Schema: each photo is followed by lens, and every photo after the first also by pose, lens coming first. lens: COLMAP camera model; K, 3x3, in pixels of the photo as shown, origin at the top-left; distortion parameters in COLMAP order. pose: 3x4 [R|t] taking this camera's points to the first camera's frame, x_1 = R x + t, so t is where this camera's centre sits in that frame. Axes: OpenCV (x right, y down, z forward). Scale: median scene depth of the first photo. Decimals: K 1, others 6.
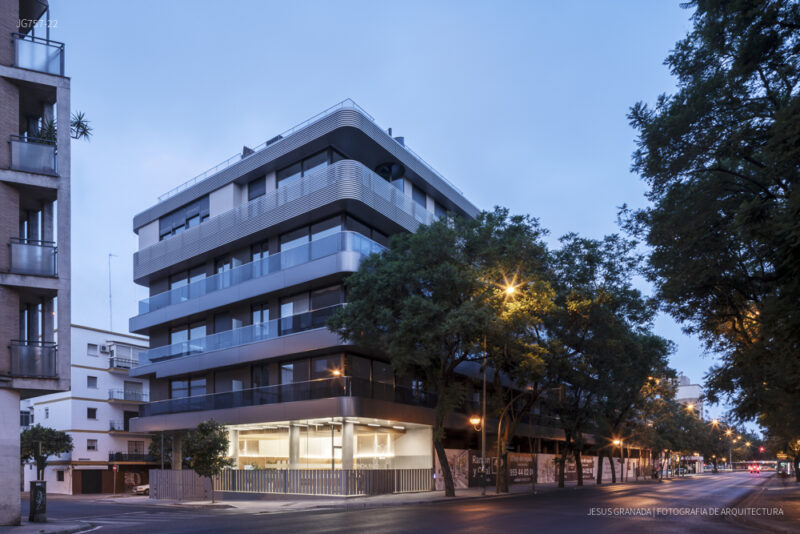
lens RADIAL K [[569.7, 0, 399.9], [0, 569.7, 324.2], [0, 0, 1]] dist [-0.002213, -0.001157]
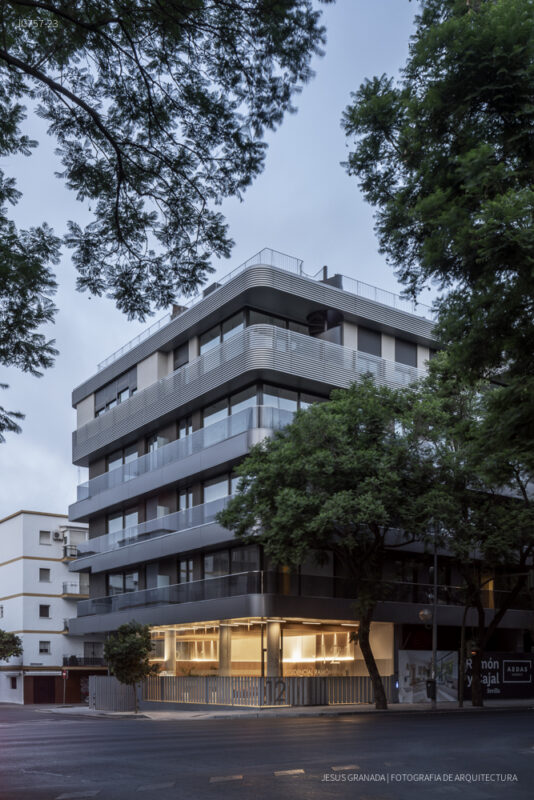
lens RADIAL K [[795.0, 0, 267.0], [0, 795.0, 400.0], [0, 0, 1]] dist [-0.004414, 0.004807]
pose [[0.959508, -0.090649, -0.266698, 0.199210], [0.067898, 0.993316, -0.093343, -0.040919], [0.273377, 0.071455, 0.959249, -0.155314]]
